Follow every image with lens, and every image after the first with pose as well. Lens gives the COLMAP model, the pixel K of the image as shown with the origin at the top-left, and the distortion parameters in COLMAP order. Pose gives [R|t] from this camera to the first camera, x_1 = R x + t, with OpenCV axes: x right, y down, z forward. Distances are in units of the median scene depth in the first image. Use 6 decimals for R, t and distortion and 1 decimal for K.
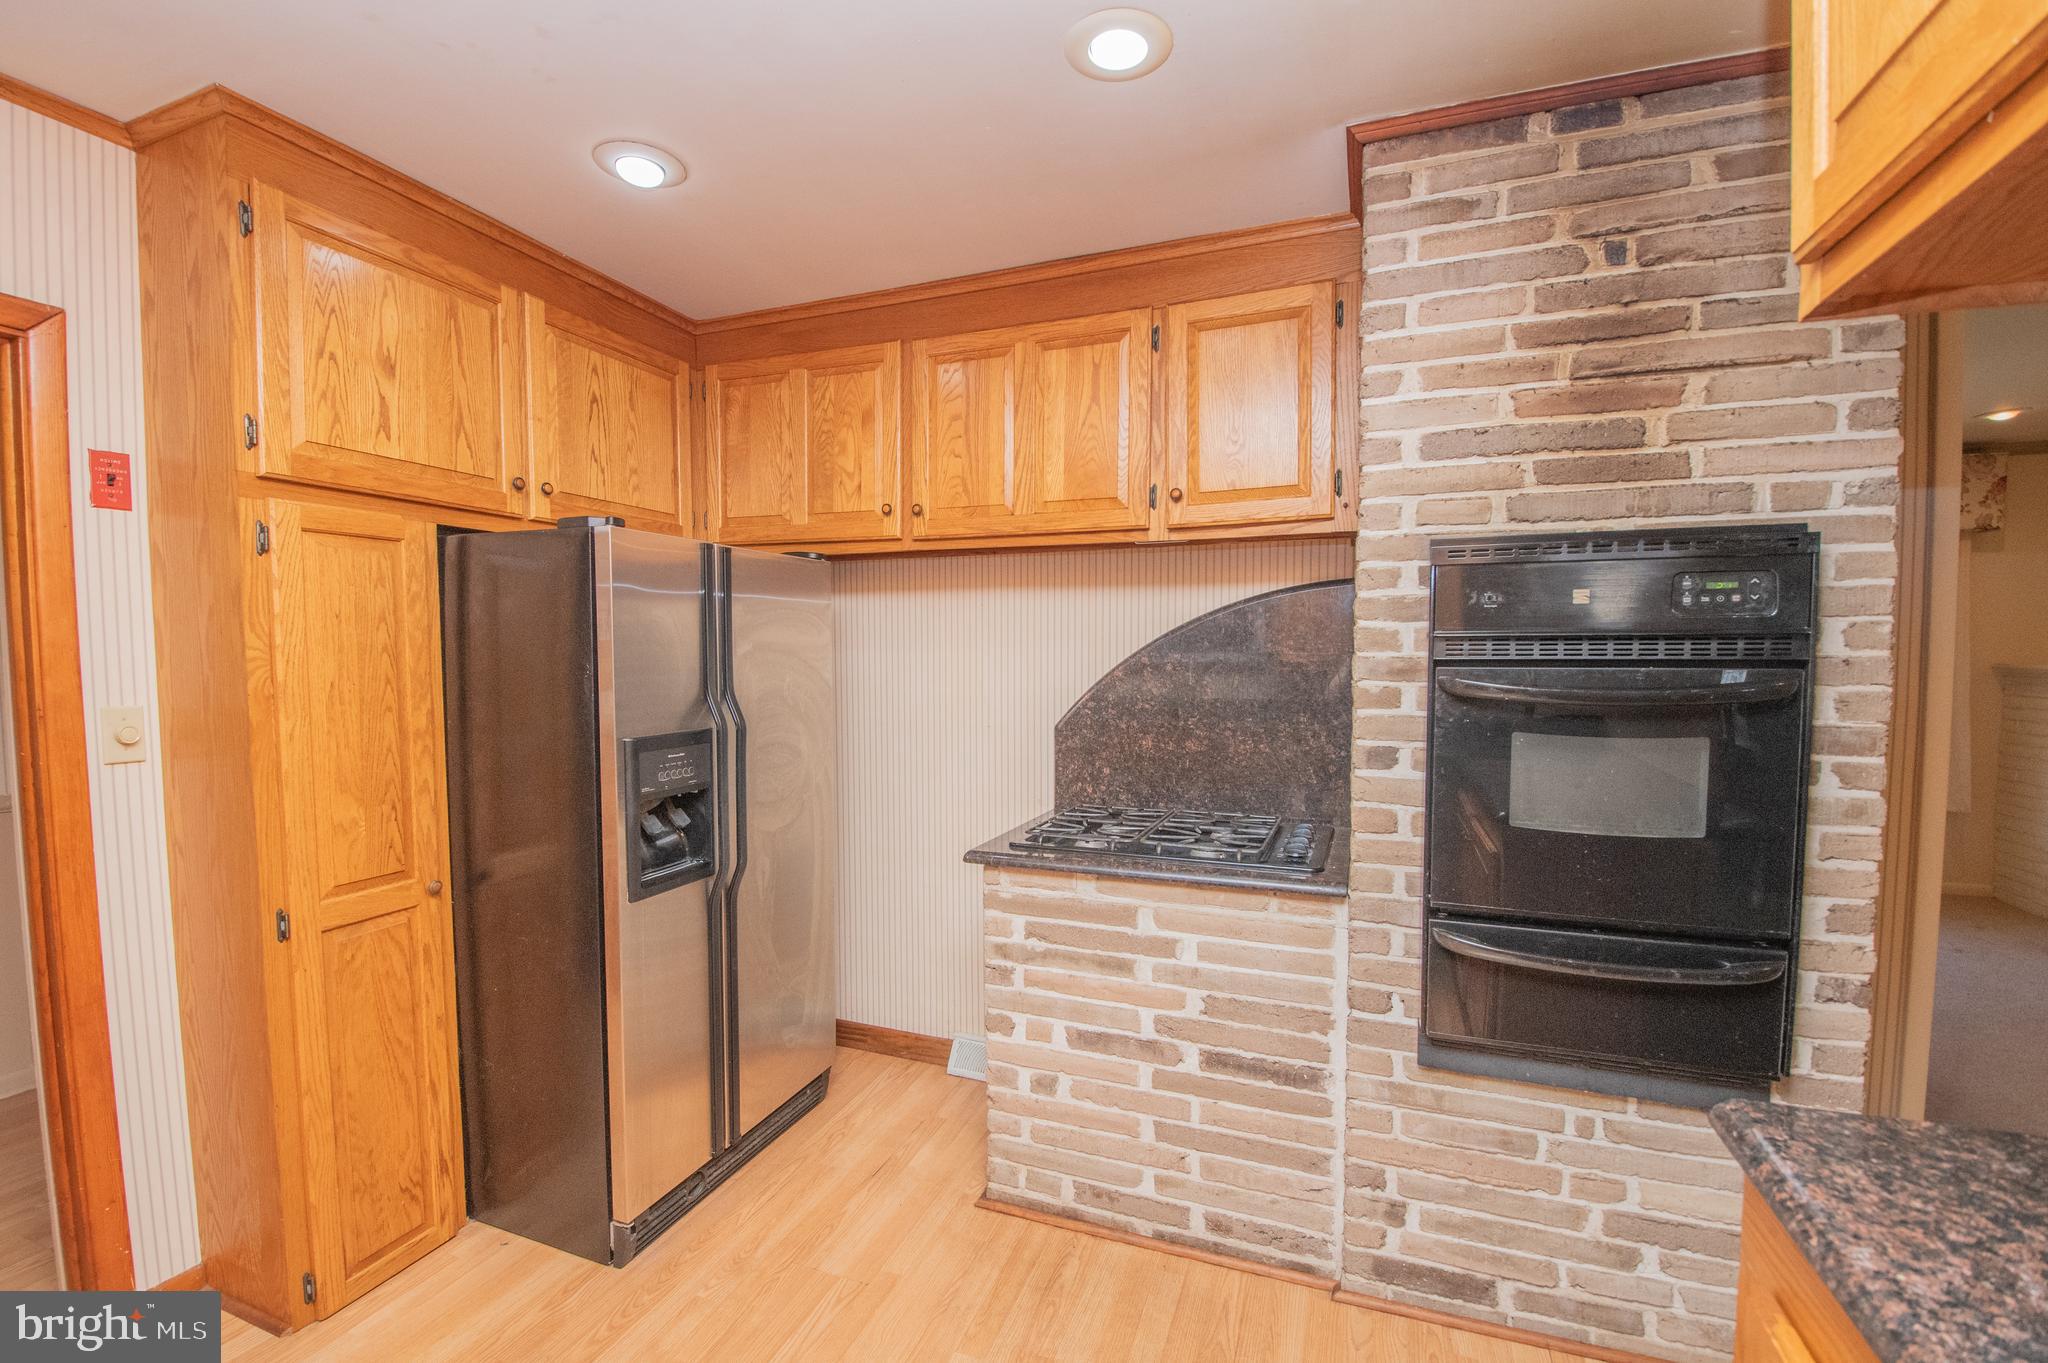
lens RADIAL K [[893.7, 0, 1027.1], [0, 893.7, 705.4], [0, 0, 1]] dist [0.013372, -0.023740]
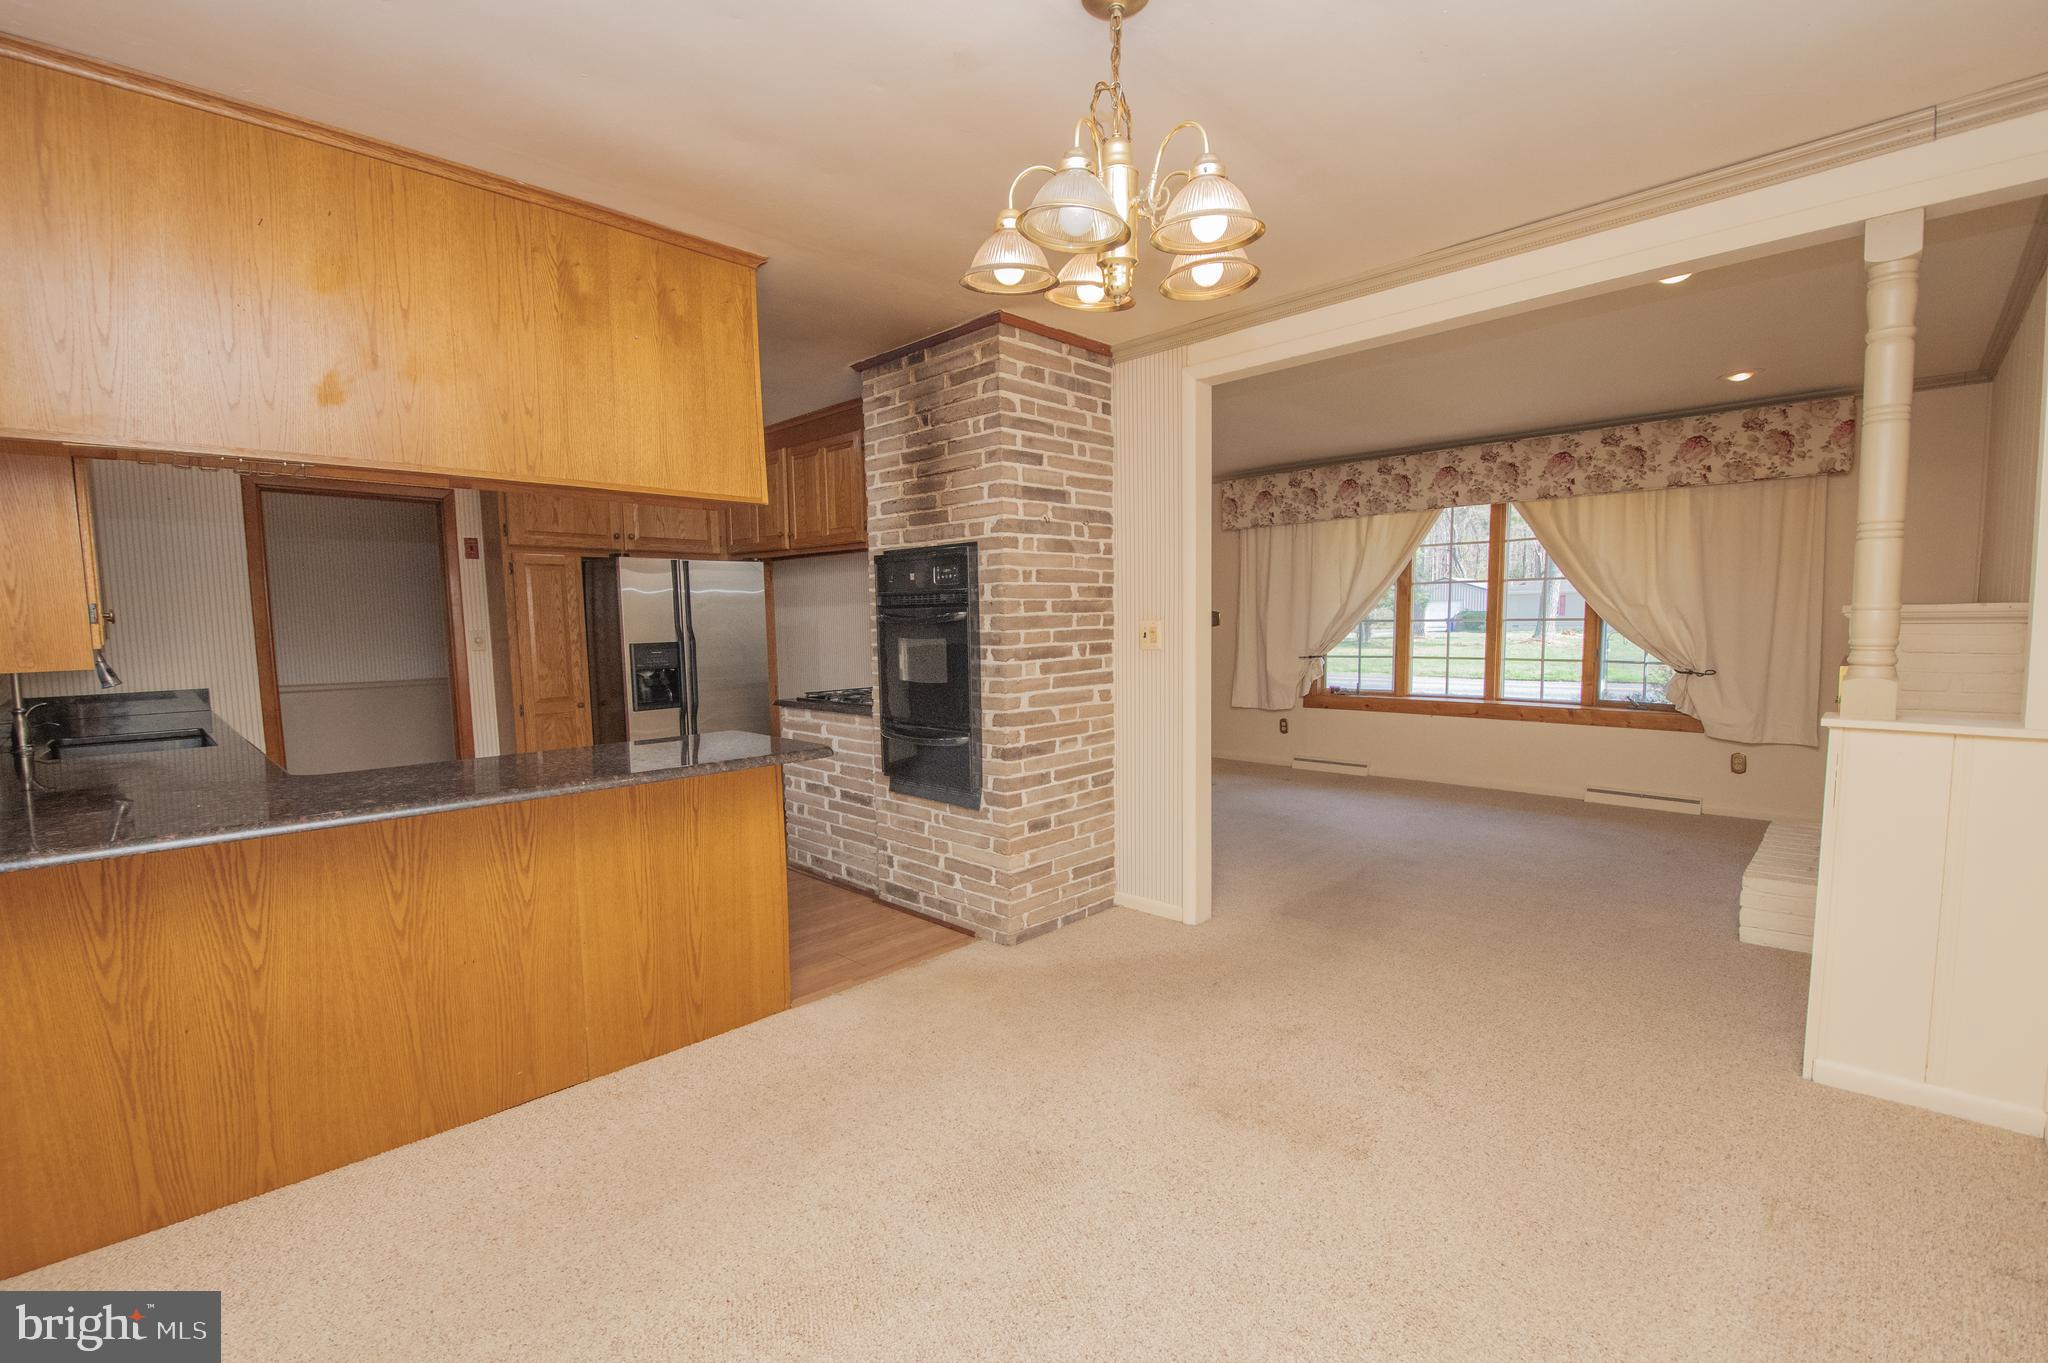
lens RADIAL K [[893.7, 0, 1027.1], [0, 893.7, 705.4], [0, 0, 1]] dist [0.013372, -0.023740]
pose [[0.919720, 0.026545, -0.391677, 1.568842], [-0.009421, 0.998916, 0.045578, 0.086788], [0.392463, -0.038229, 0.918973, -0.859344]]
